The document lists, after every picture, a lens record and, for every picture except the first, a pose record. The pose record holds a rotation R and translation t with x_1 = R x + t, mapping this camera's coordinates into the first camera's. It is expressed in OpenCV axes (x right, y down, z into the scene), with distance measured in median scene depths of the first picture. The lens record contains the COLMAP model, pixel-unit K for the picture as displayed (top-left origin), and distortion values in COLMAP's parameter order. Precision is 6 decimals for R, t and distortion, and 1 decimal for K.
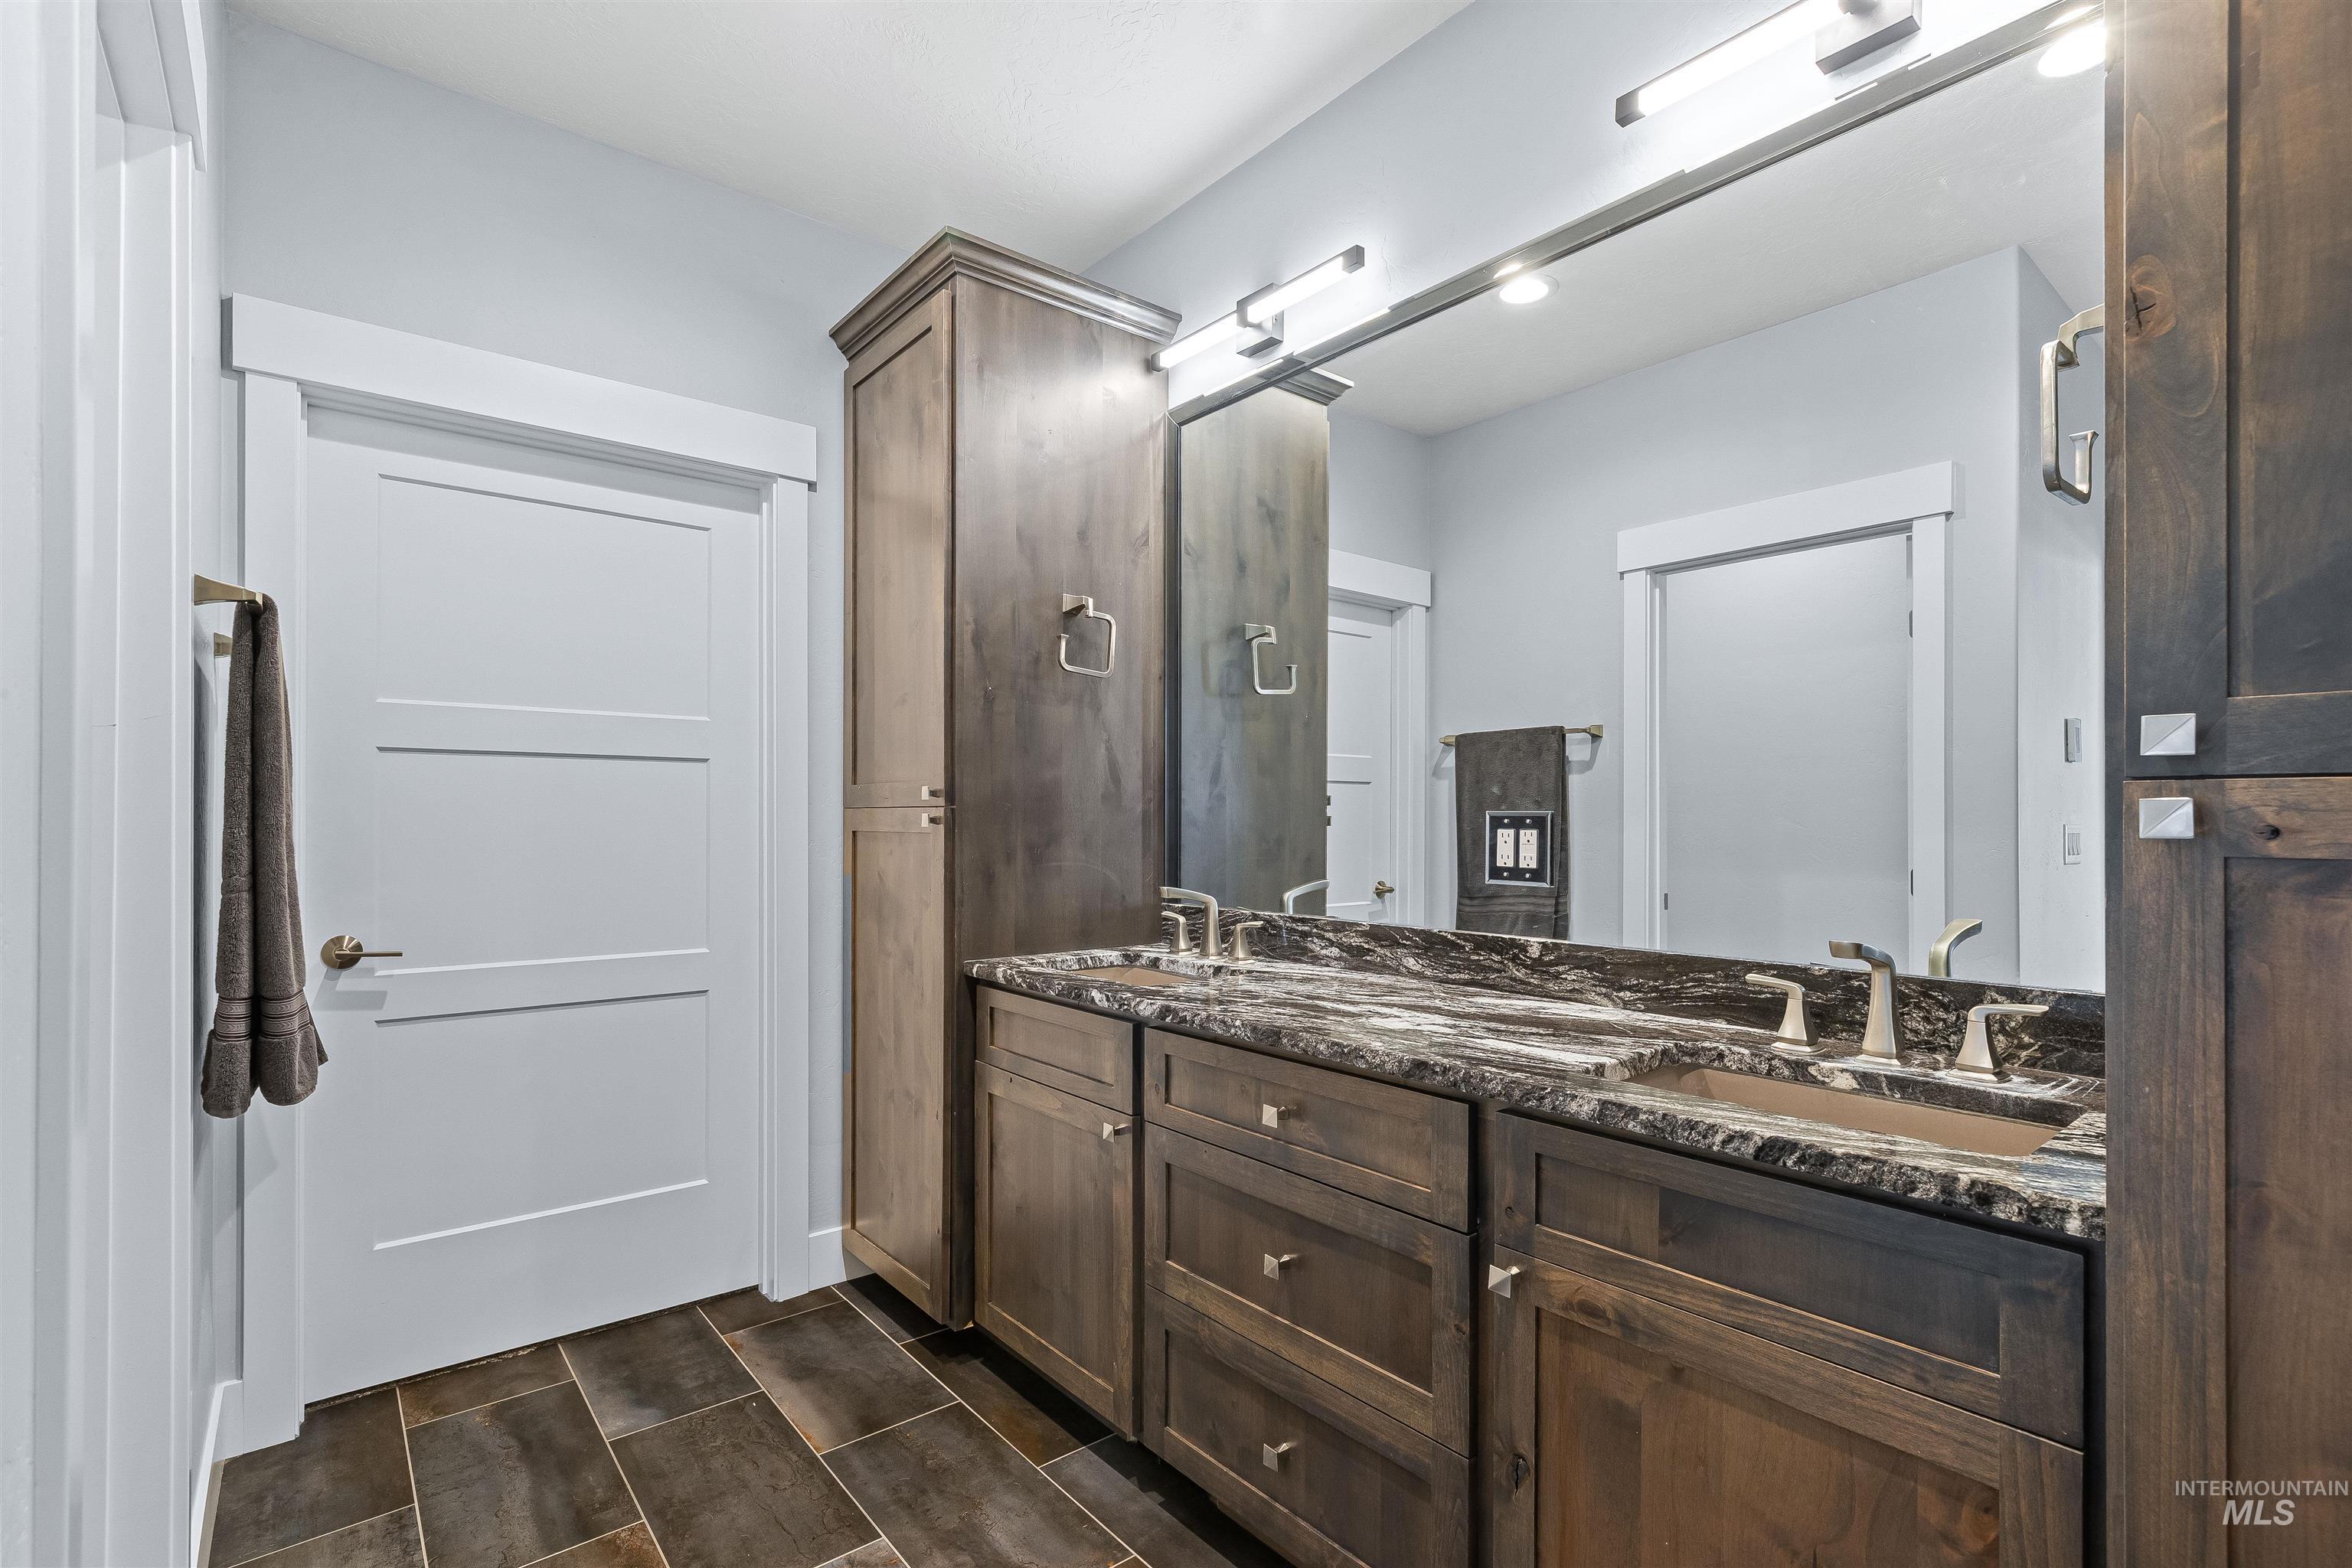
lens RADIAL K [[1080.1, 0, 1178.1], [0, 1080.1, 792.4], [0, 0, 1]] dist [-0.004494, 0.003023]
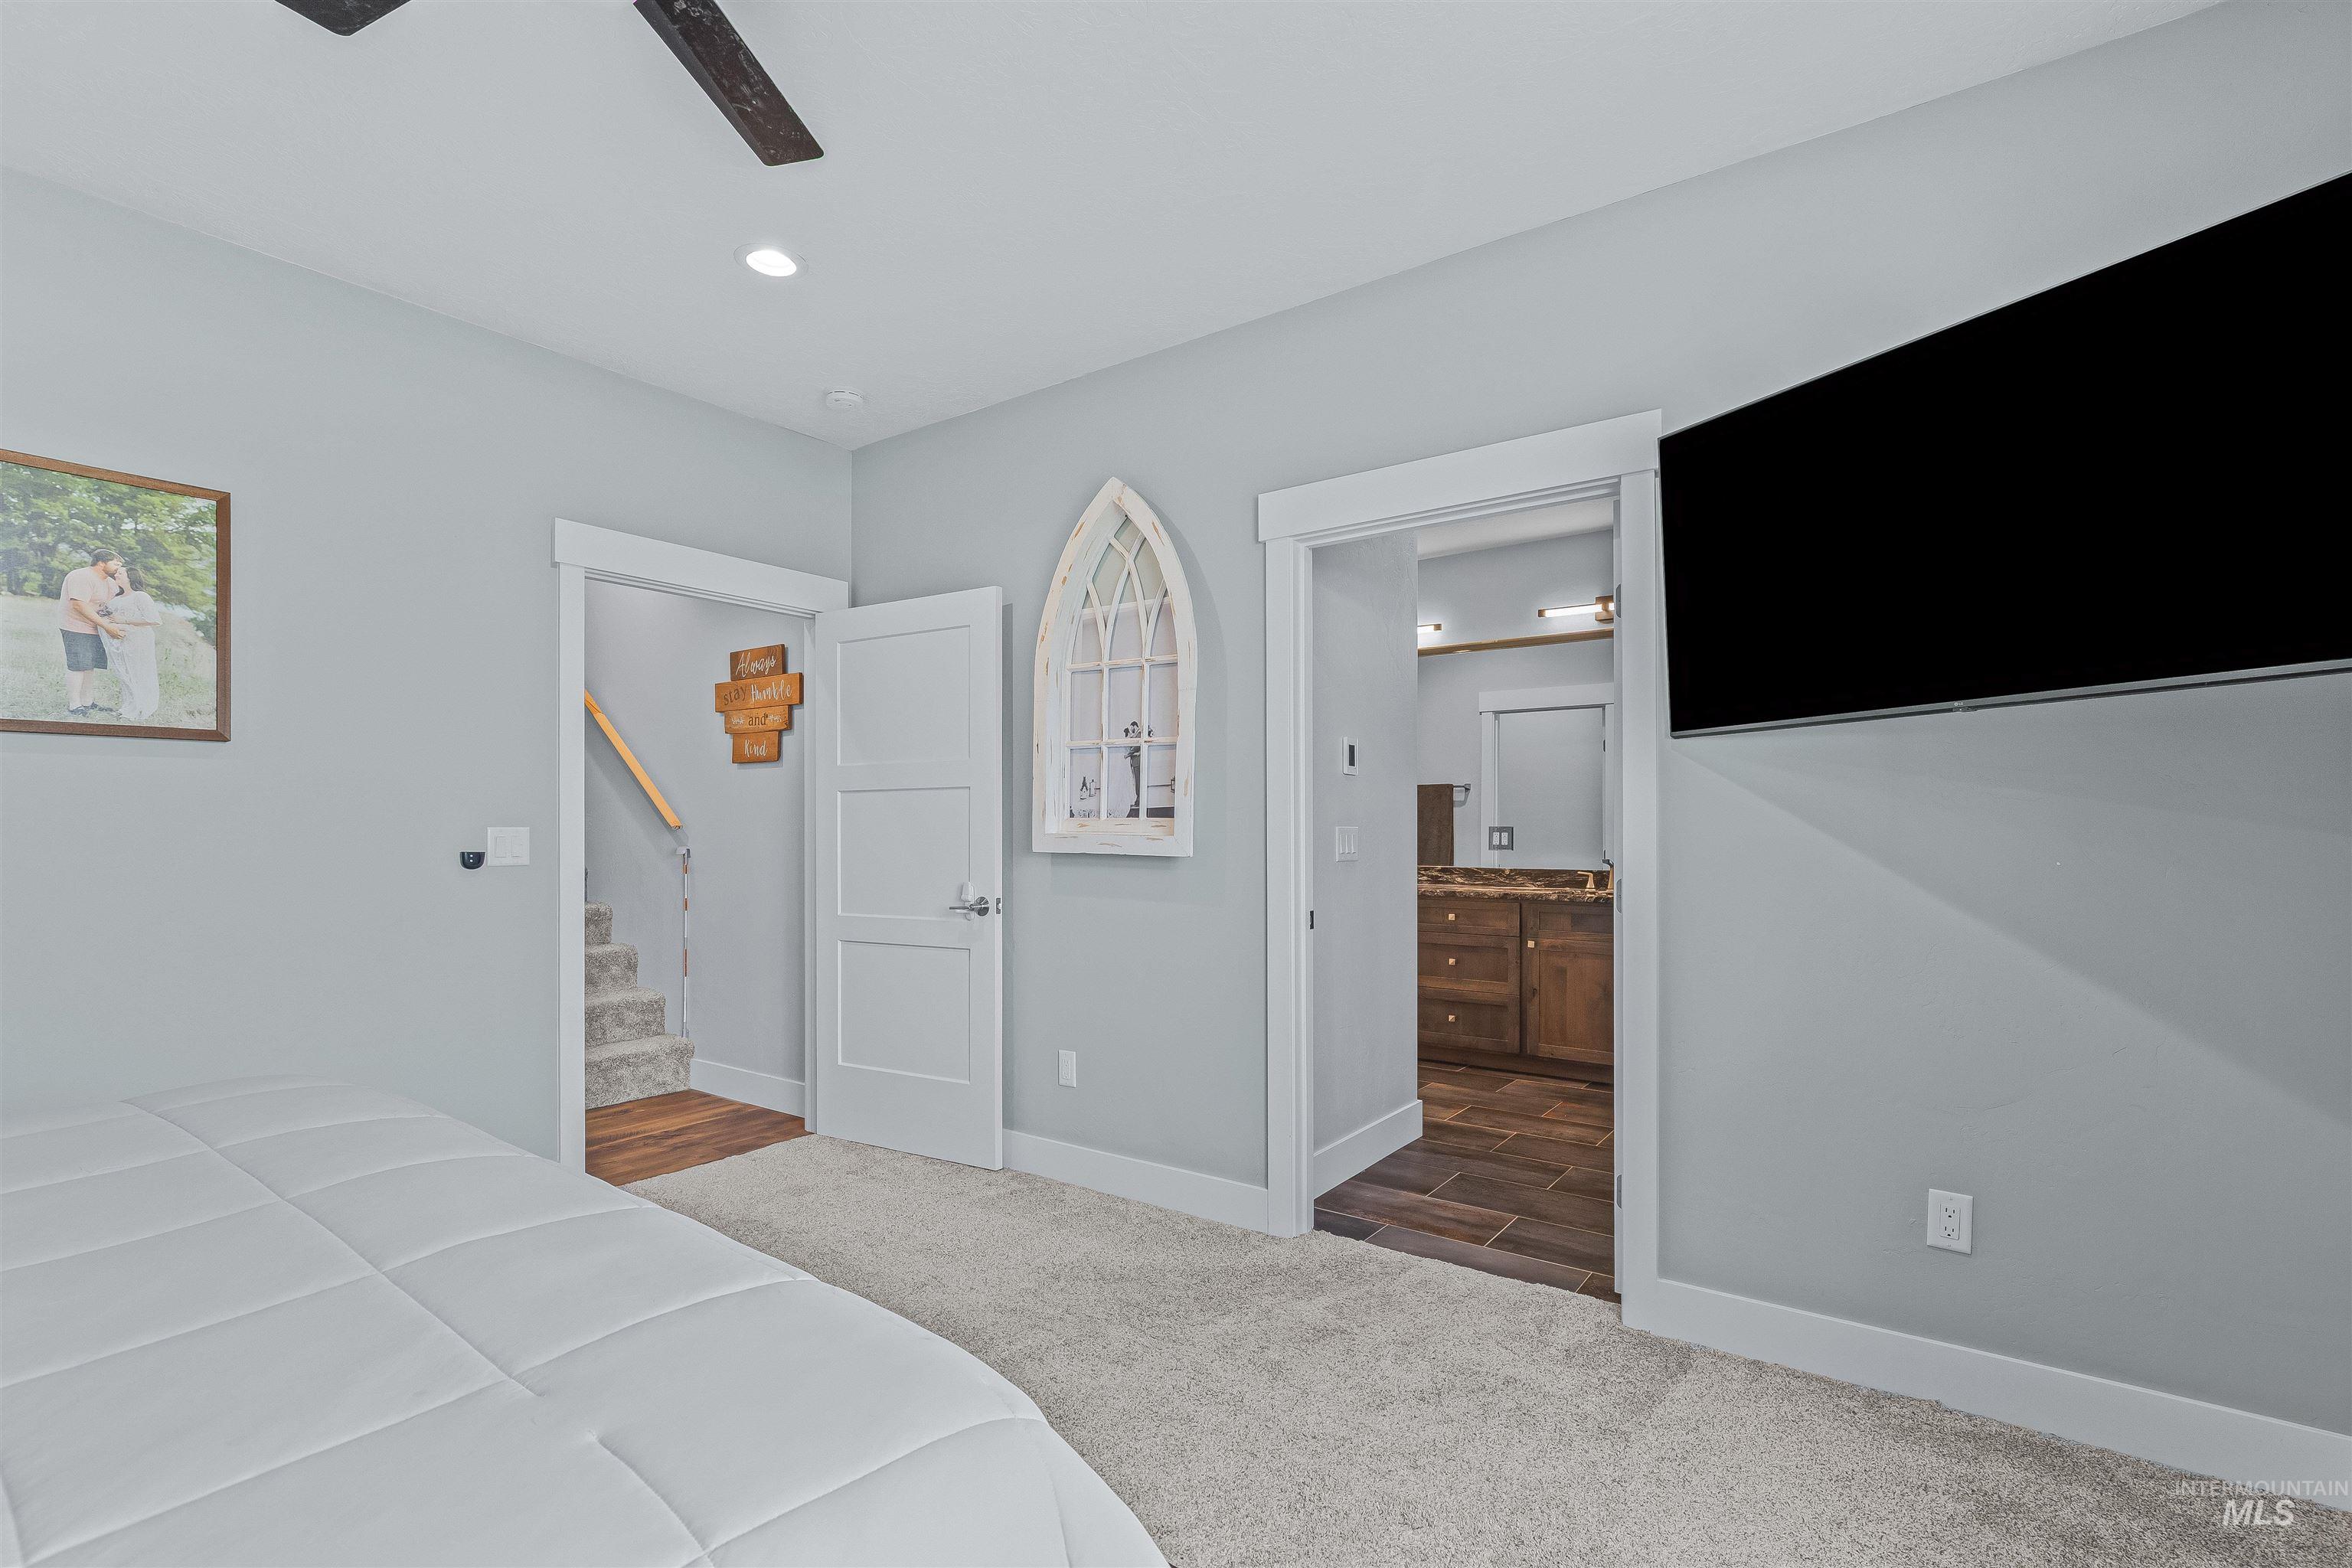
lens RADIAL K [[1080.1, 0, 1177.1], [0, 1080.1, 787.6], [0, 0, 1]] dist [-0.004494, 0.003023]
pose [[0.967951, 0.012664, 0.250821, -1.686002], [-0.009024, 0.999837, -0.015656, -0.046872], [-0.250978, 0.012890, 0.967907, -2.169107]]
